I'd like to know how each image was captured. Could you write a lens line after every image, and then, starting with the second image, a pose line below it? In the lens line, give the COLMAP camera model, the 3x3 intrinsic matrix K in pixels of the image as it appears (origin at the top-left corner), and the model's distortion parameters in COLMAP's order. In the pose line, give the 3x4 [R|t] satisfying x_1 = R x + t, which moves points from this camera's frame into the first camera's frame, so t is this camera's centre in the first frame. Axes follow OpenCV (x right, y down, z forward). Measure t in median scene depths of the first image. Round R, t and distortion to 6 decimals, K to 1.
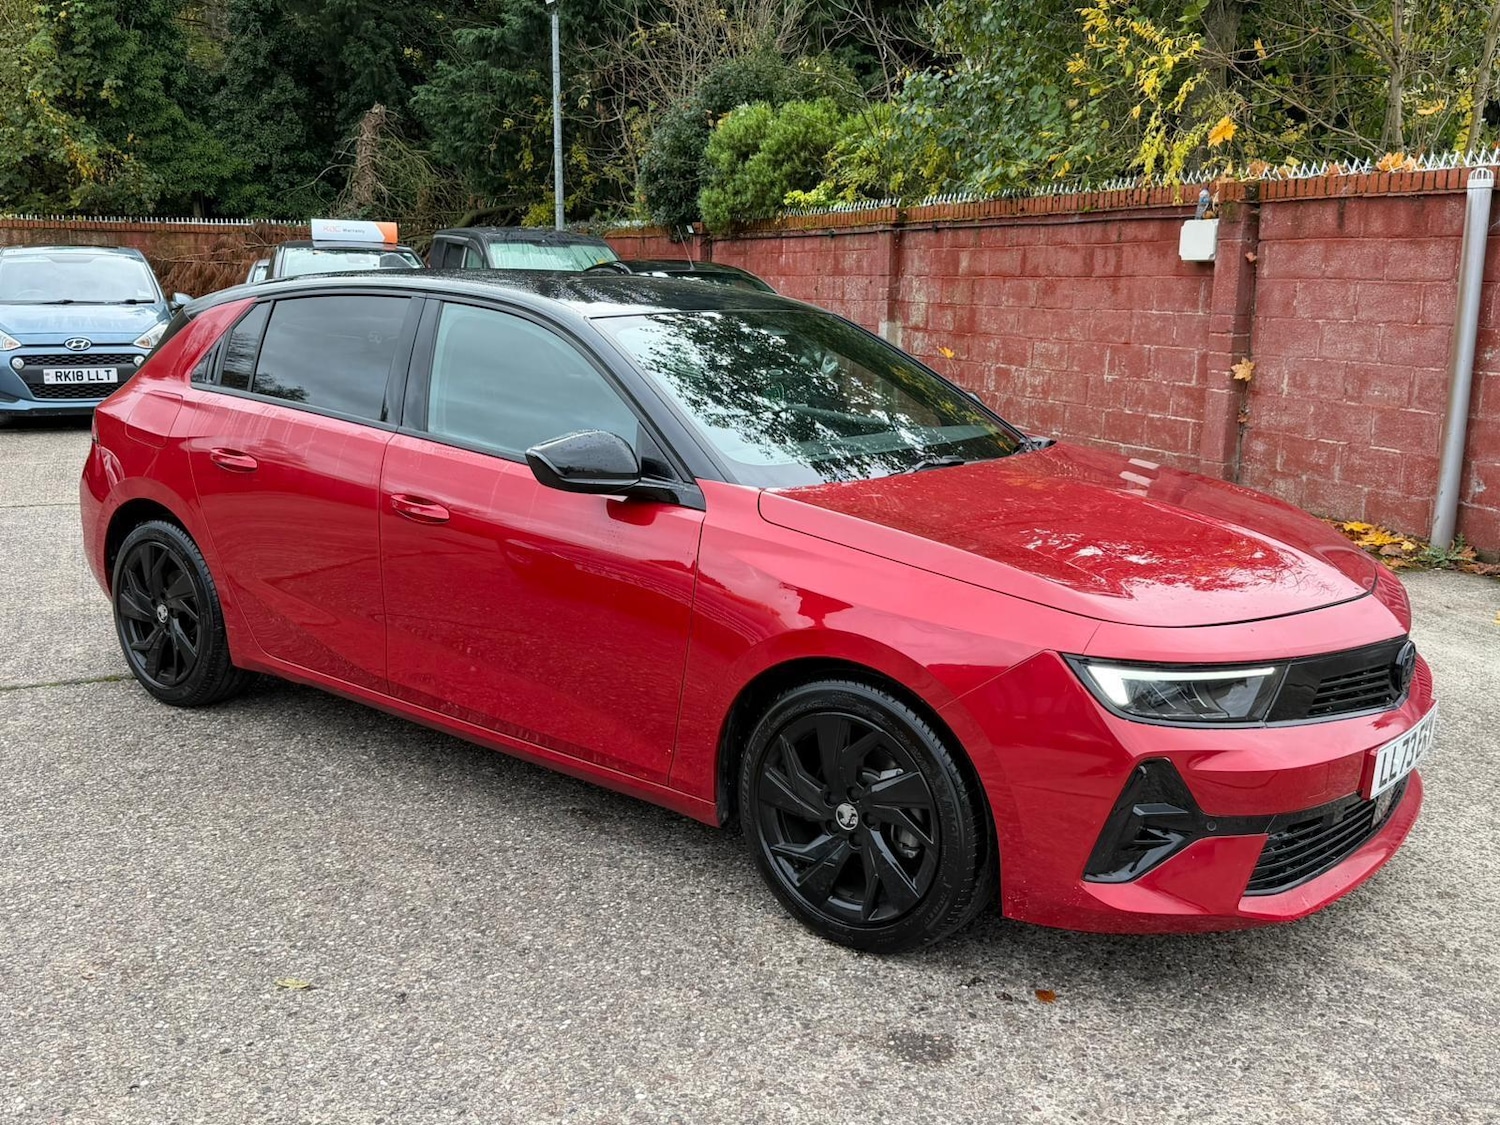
lens RADIAL K [[1432.3, 0, 752.7], [0, 1432.3, 568.8], [0, 0, 1]] dist [0.195458, -0.453270]
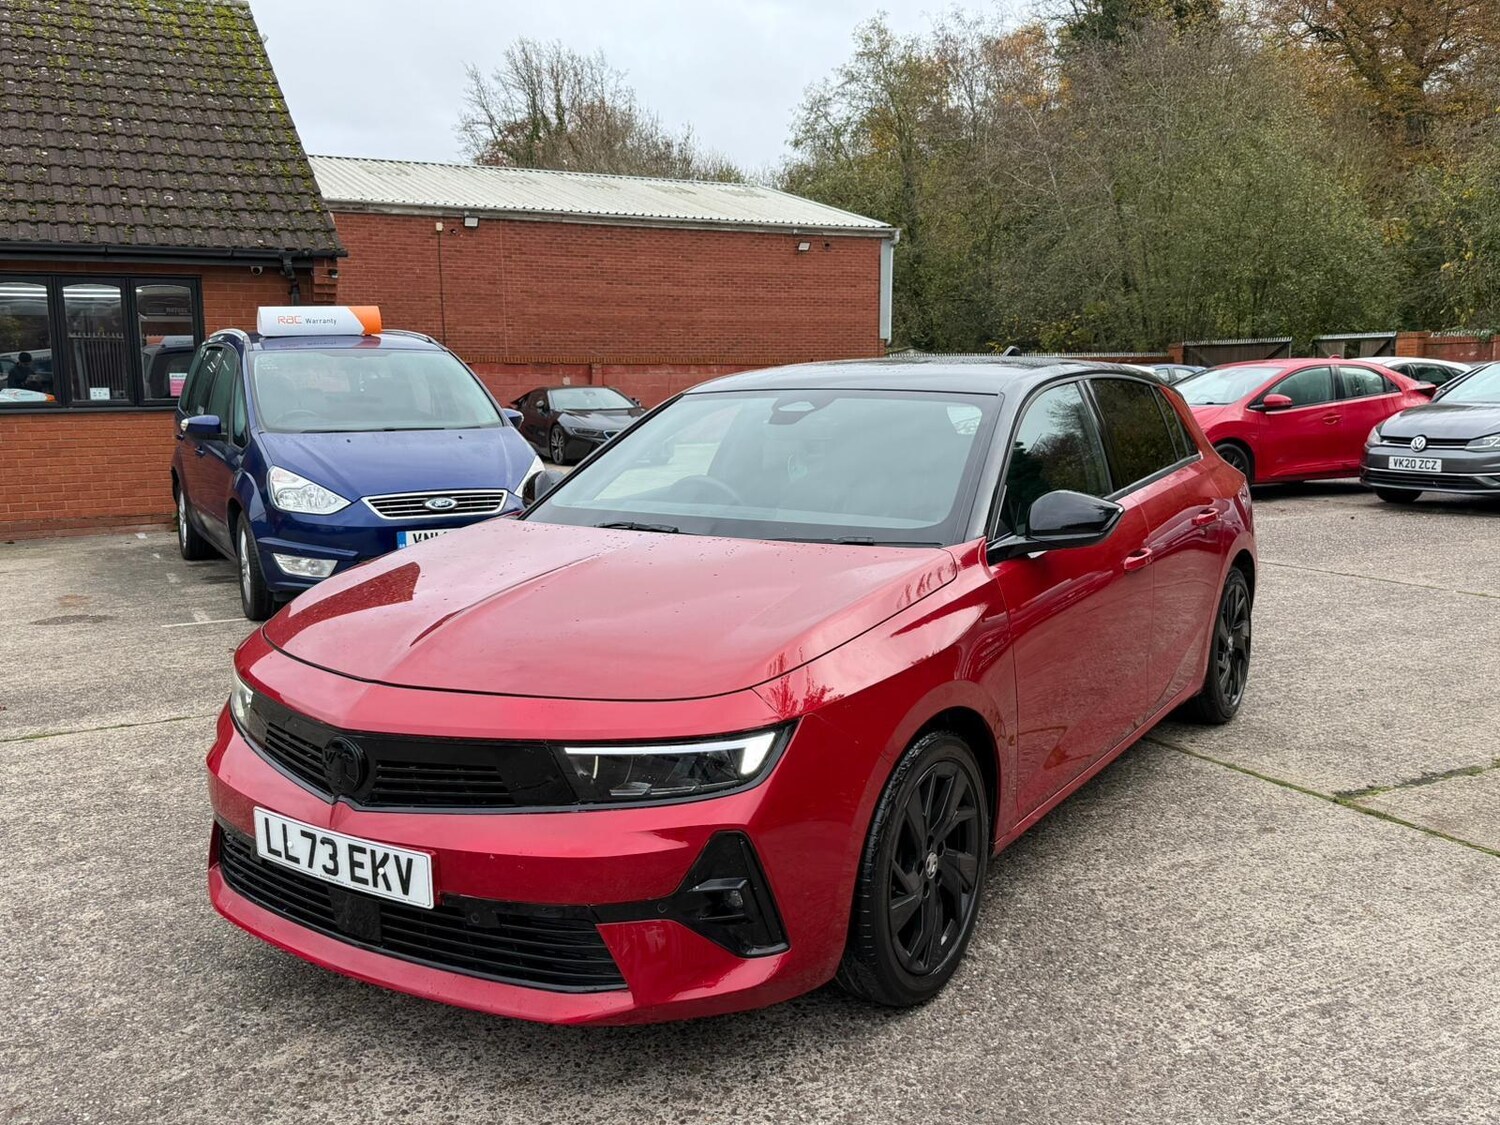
lens RADIAL K [[1328.1, 0, 757.1], [0, 1328.1, 565.3], [0, 0, 1]] dist [0.109018, -0.216099]
pose [[0.078743, 0.124801, -0.989052, 0.380758], [-0.190222, 0.975784, 0.107982, -0.057972], [0.978578, 0.179637, 0.100577, 0.341224]]
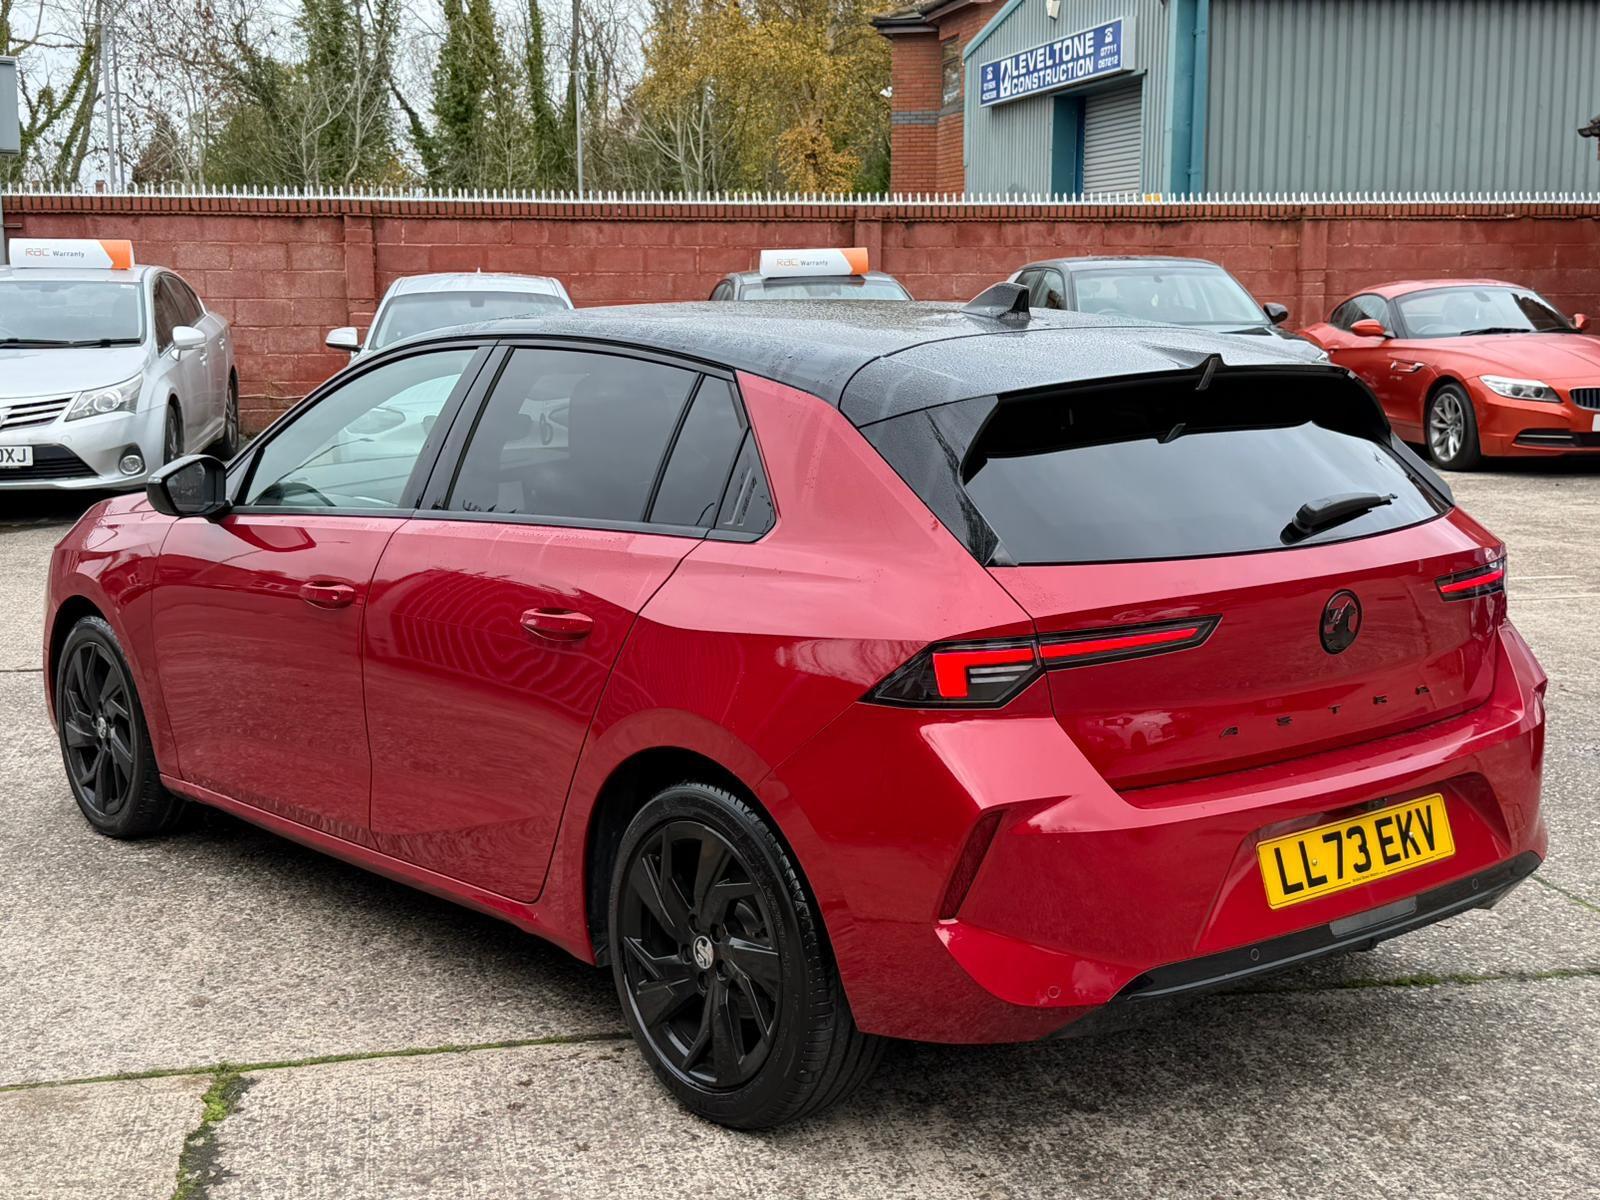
lens RADIAL K [[2108.6, 0, 792.1], [0, 2108.6, 607.2], [0, 0, 1]] dist [0.204618, -0.492818]
pose [[-0.974442, -0.046819, 0.219708, -0.167284], [0.034936, 0.934557, 0.354095, -0.185484], [-0.221908, 0.352721, -0.909035, 0.853478]]
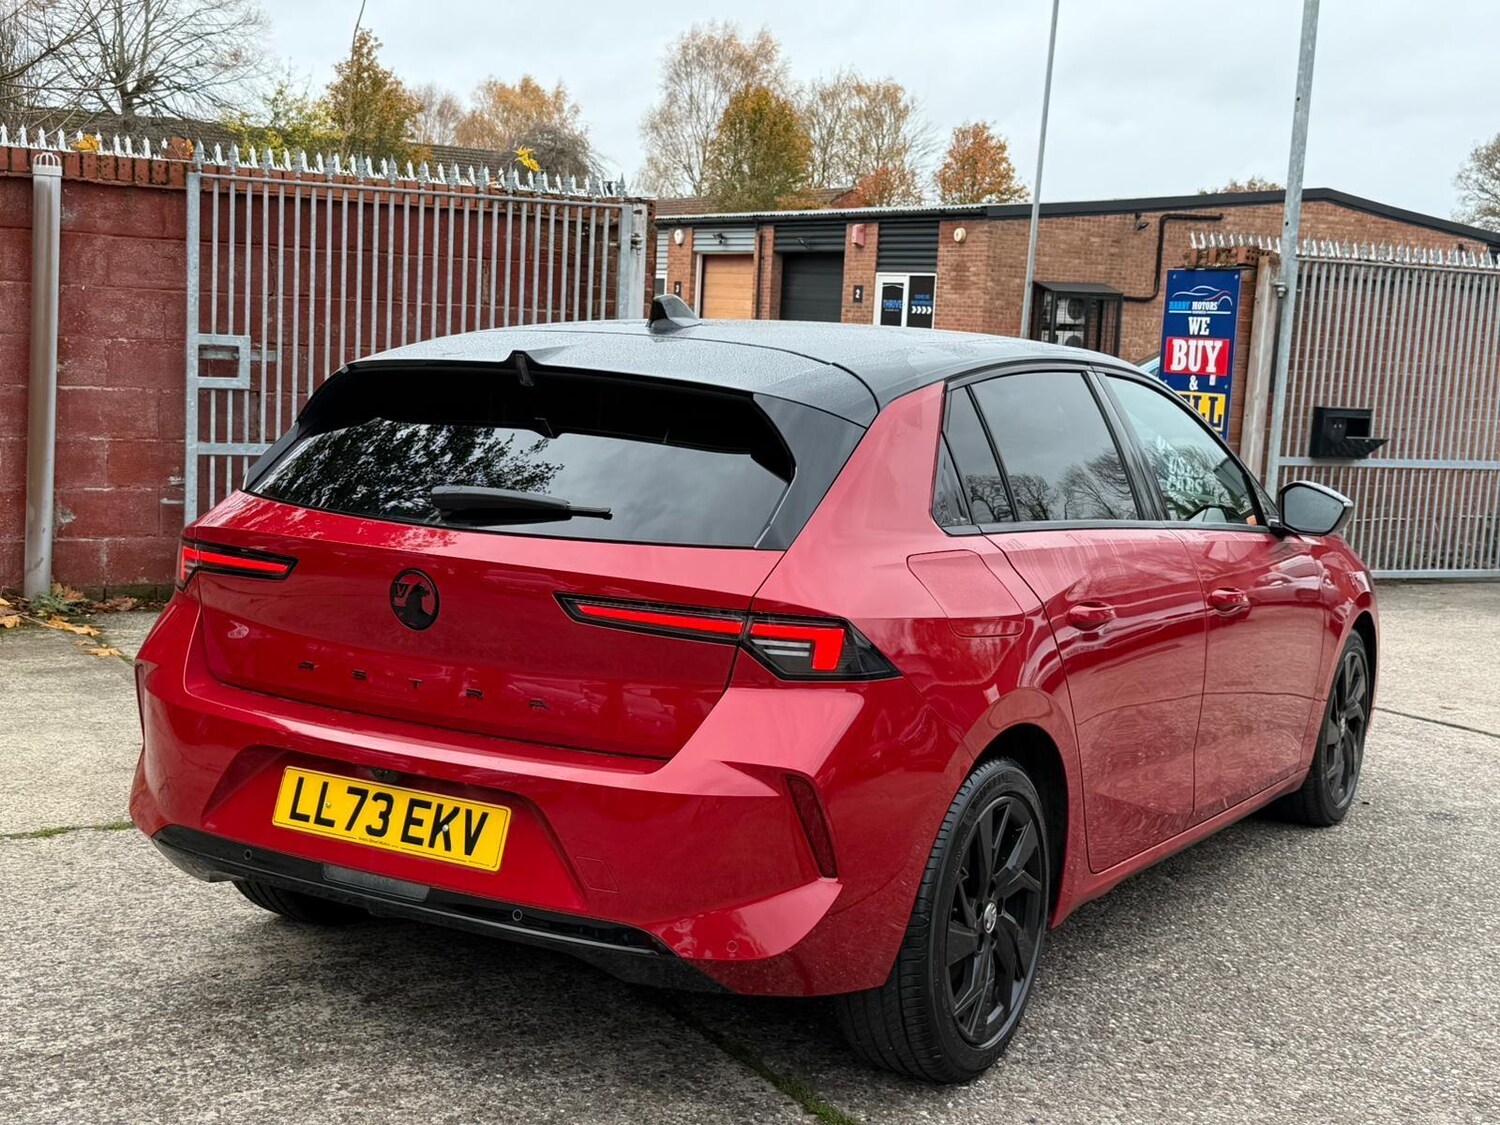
lens RADIAL K [[1976.2, 0, 749.9], [0, 1976.2, 561.1], [0, 0, 1]] dist [0.201843, -0.469645]
pose [[-0.128340, -0.139880, 0.981816, -0.509664], [0.148217, 0.976179, 0.158451, -0.110629], [-0.980592, 0.165857, -0.104550, 0.505569]]
